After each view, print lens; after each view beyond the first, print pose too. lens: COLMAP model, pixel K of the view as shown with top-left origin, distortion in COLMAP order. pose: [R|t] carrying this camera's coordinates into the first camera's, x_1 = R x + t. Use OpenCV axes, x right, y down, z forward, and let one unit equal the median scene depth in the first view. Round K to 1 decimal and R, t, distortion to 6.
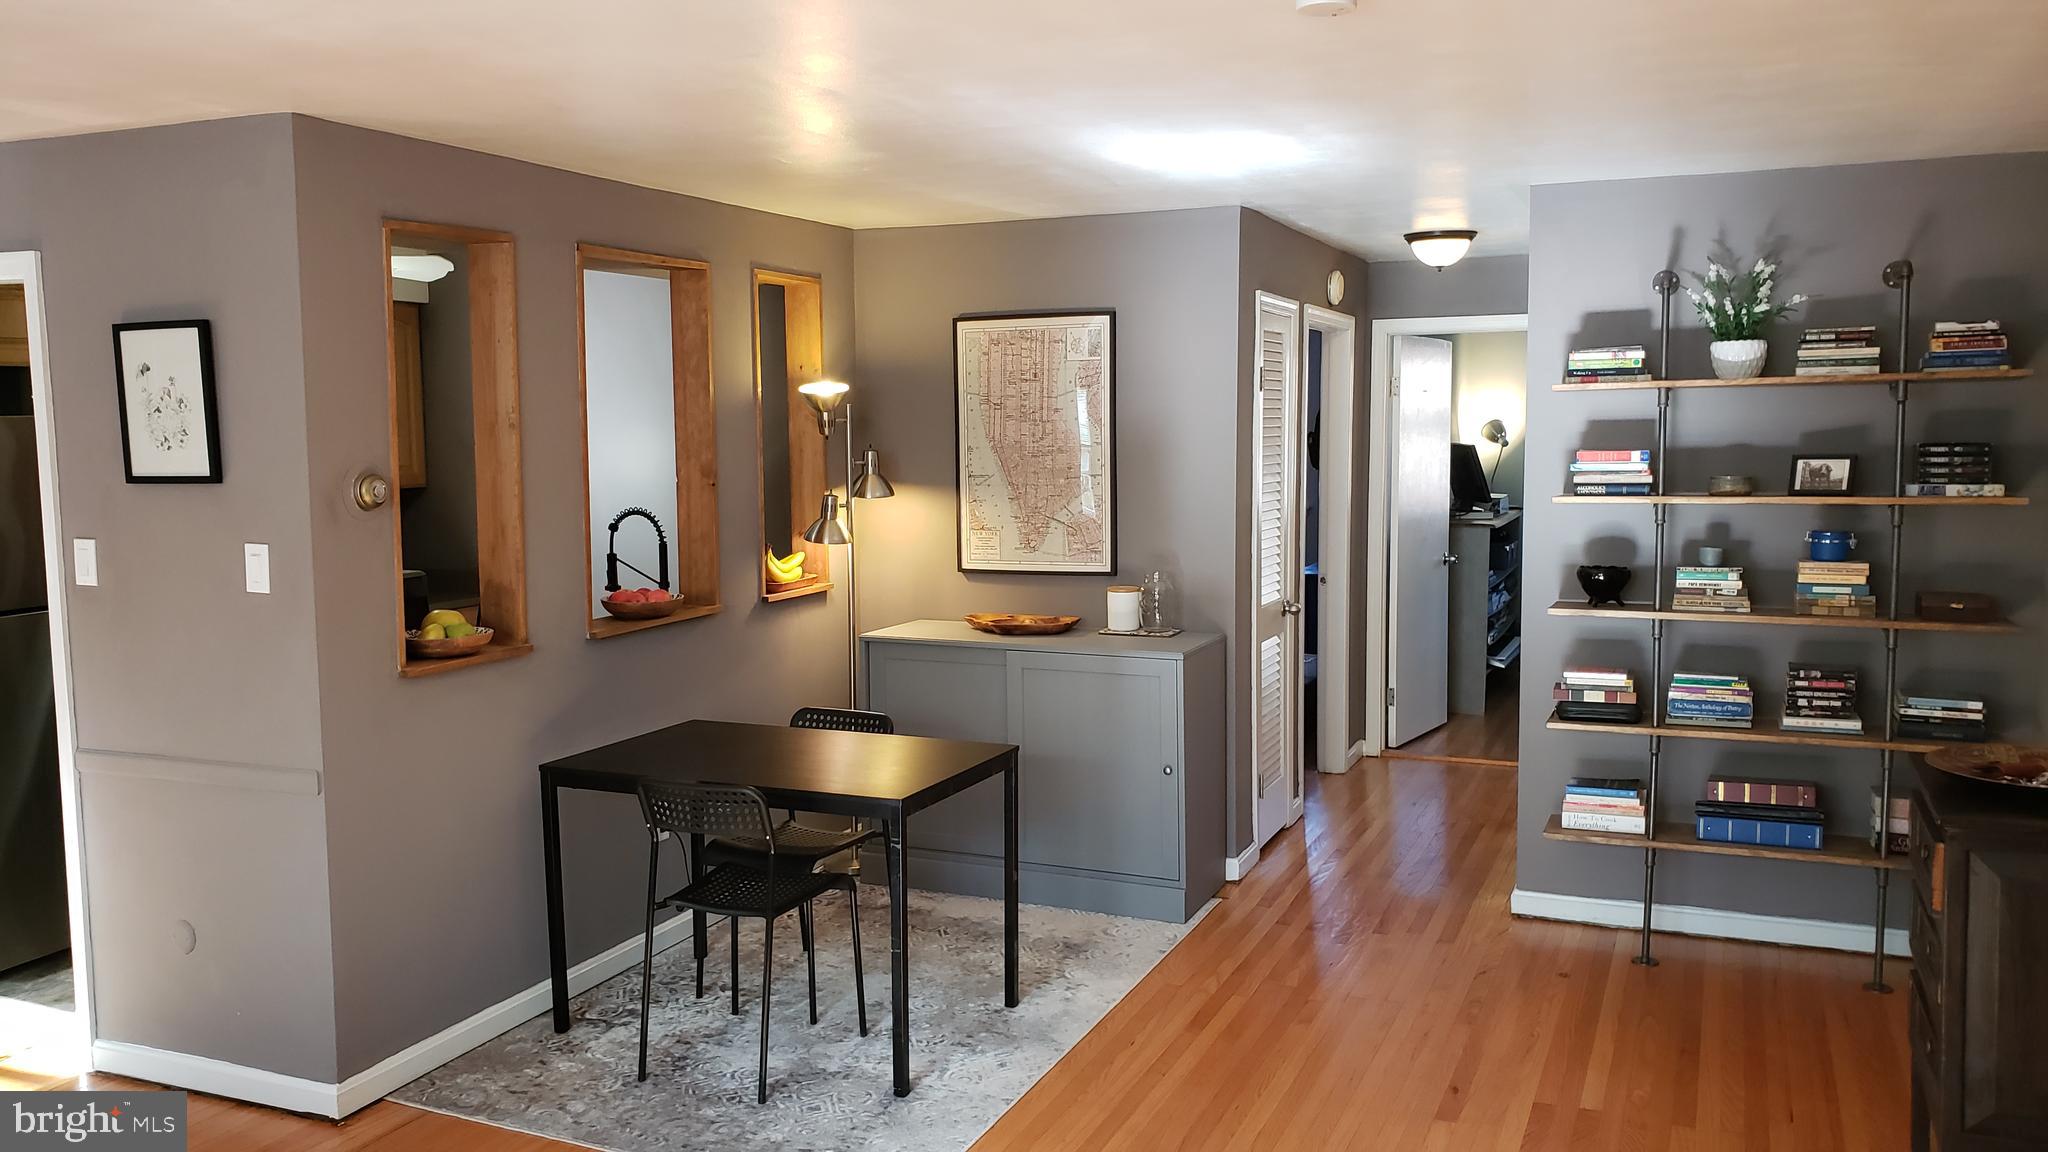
lens RADIAL K [[1591.3, 0, 1024.0], [0, 1591.3, 576.0], [0, 0, 1]] dist [0.000664, 0.003903]
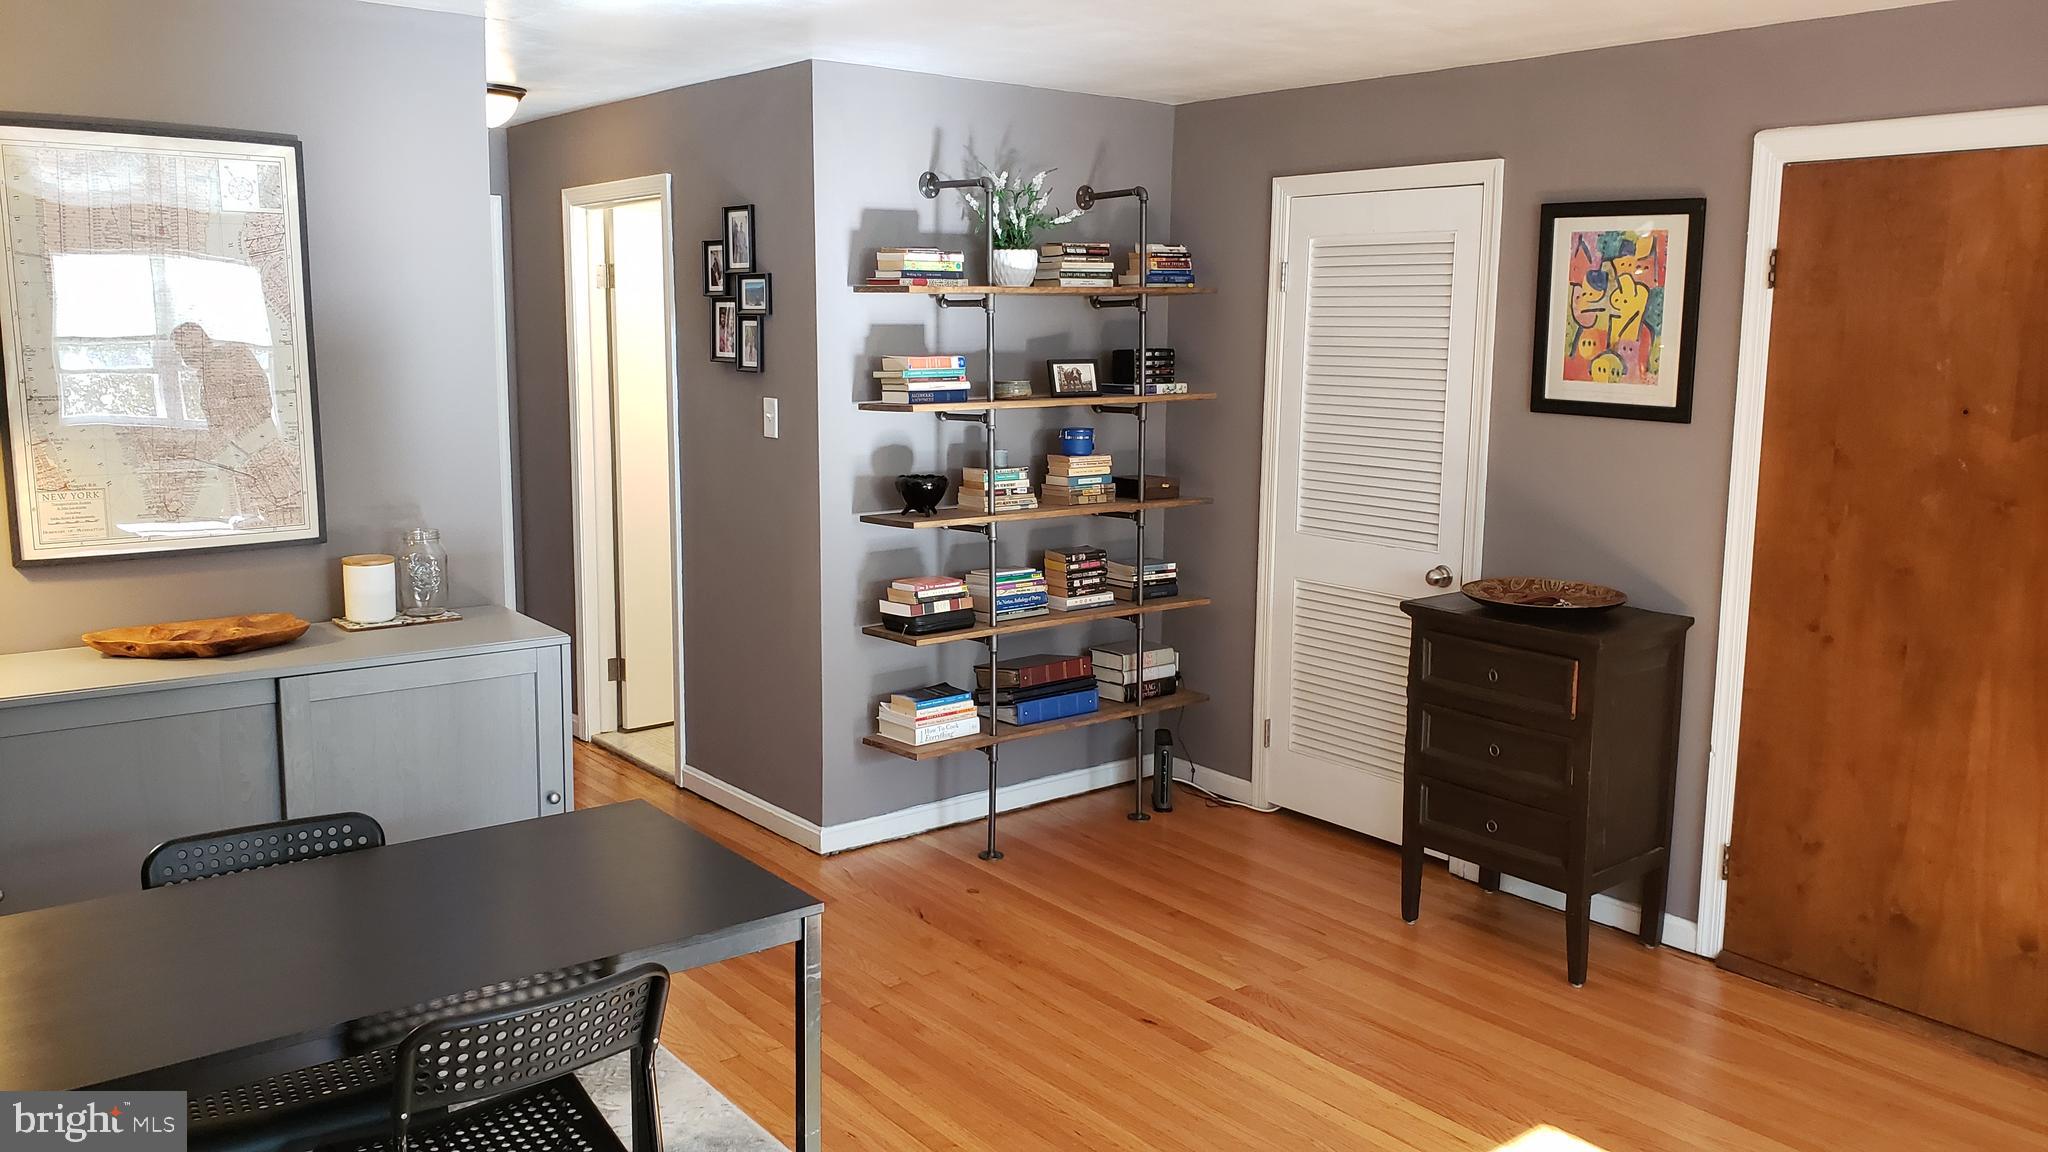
lens RADIAL K [[1520.0, 0, 1024.0], [0, 1520.0, 576.0], [0, 0, 1]] dist [0.143314, -0.001243]
pose [[0.477024, -0.126663, 0.869715, -0.454315], [0.076763, 0.991783, 0.102338, -0.037716], [-0.875531, 0.017944, 0.482828, 0.516329]]
